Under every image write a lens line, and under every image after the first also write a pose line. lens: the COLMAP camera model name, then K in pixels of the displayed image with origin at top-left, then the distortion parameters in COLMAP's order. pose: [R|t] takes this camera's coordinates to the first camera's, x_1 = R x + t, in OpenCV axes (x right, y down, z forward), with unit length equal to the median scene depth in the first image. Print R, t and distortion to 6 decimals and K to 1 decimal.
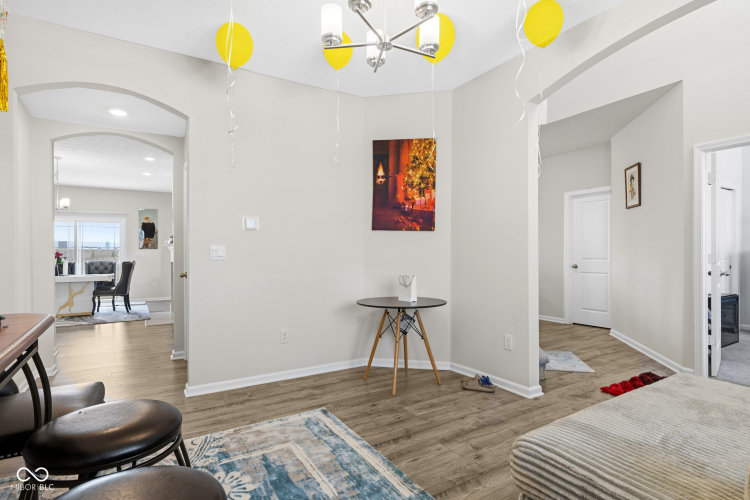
lens RADIAL K [[398.7, 0, 377.9], [0, 398.7, 251.3], [0, 0, 1]] dist [0.001534, -0.000231]
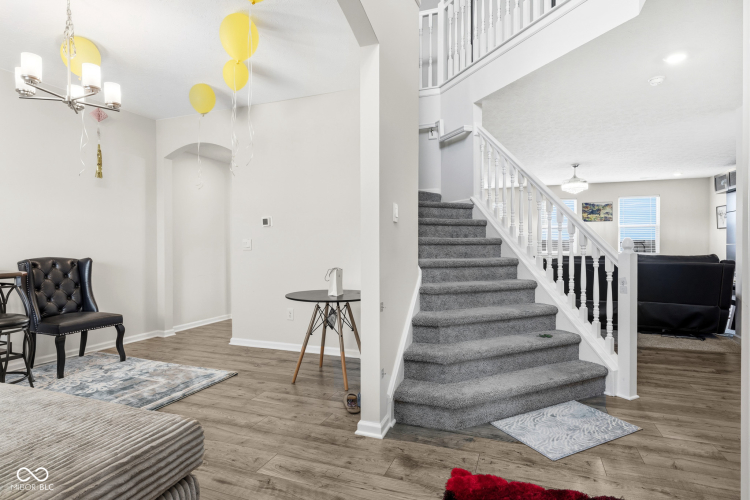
lens RADIAL K [[398.7, 0, 376.4], [0, 398.7, 248.3], [0, 0, 1]] dist [0.001534, -0.000231]
pose [[0.598593, 0.004388, -0.801041, 0.932302], [0.002721, 0.999968, 0.007511, 0.008334], [0.801049, -0.006676, 0.598562, 0.531252]]
